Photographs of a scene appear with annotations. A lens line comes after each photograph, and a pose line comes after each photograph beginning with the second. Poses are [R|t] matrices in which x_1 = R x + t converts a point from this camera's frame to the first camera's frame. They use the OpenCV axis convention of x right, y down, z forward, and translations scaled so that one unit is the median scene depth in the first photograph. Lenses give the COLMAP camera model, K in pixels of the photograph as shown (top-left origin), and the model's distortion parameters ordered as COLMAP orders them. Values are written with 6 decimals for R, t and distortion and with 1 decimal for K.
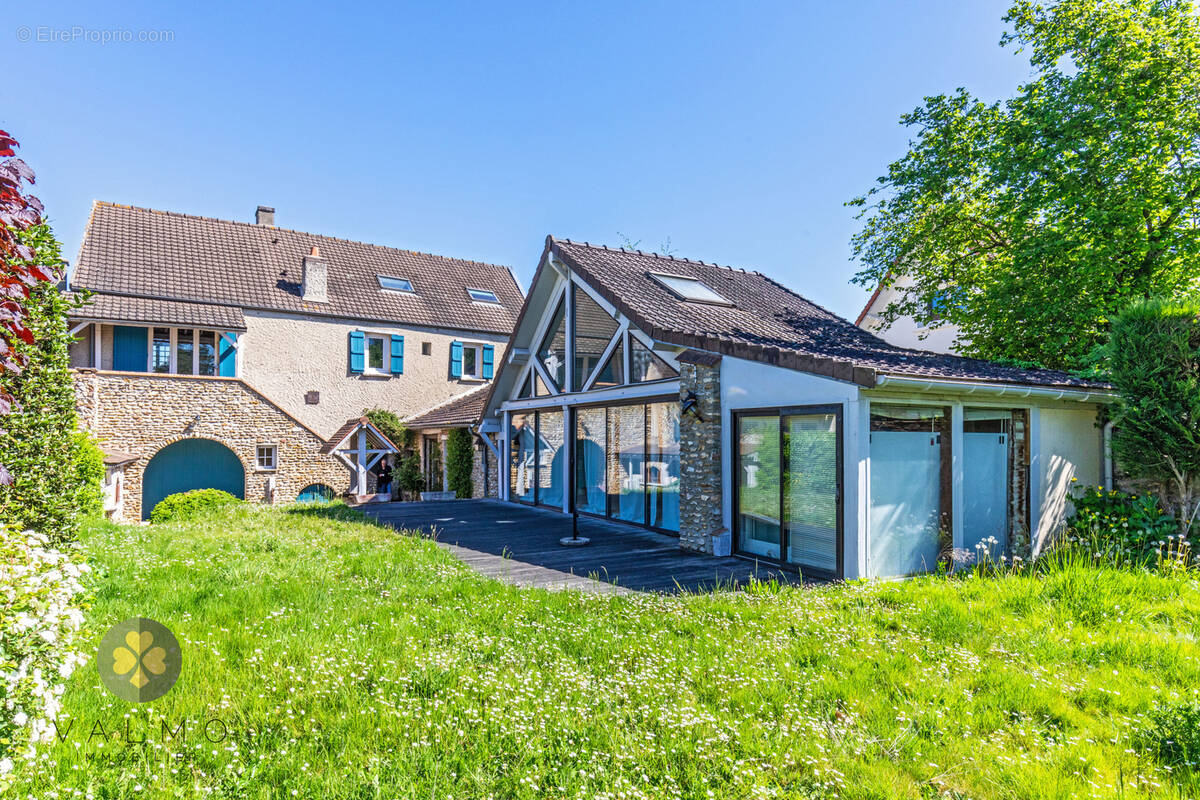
lens RADIAL K [[627.5, 0, 603.2], [0, 627.5, 432.0], [0, 0, 1]] dist [0.004976, 0.000179]
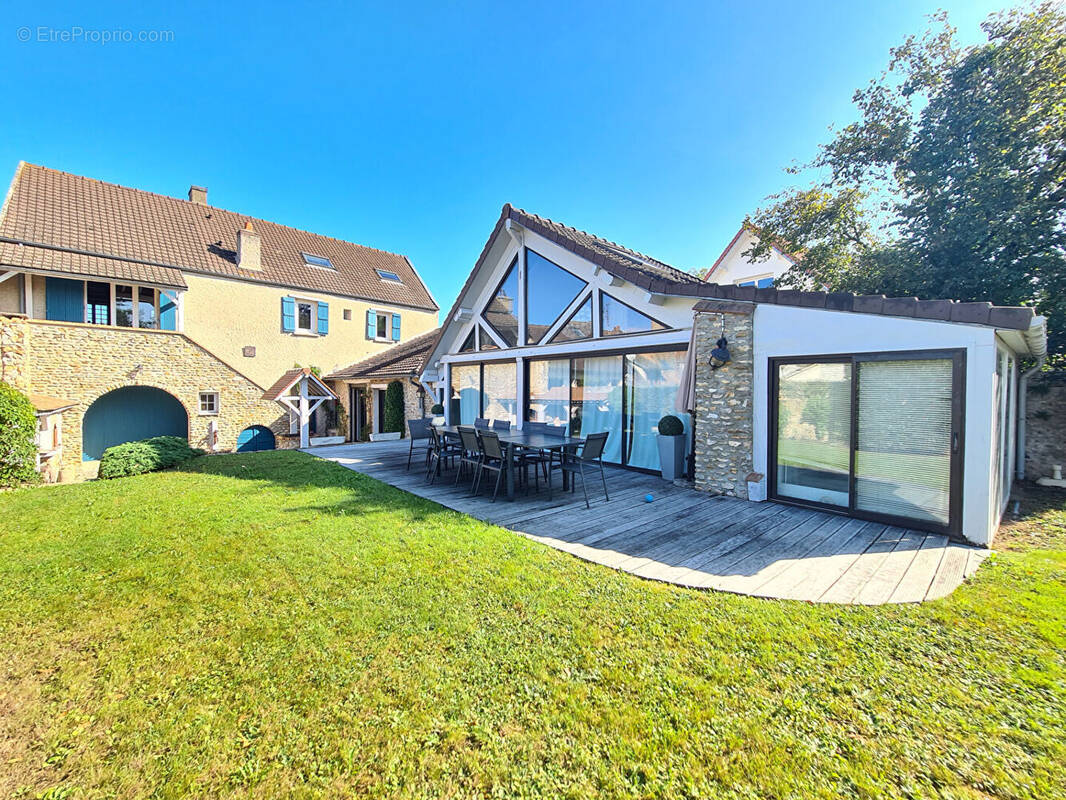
lens RADIAL K [[425.6, 0, 533.1], [0, 425.6, 400.1], [0, 0, 1]] dist [-0.003563, -0.000233]
pose [[0.982418, -0.000796, 0.186693, -0.115482], [-0.006211, 0.999298, 0.036947, 0.003841], [-0.186591, -0.037457, 0.981723, 0.152814]]
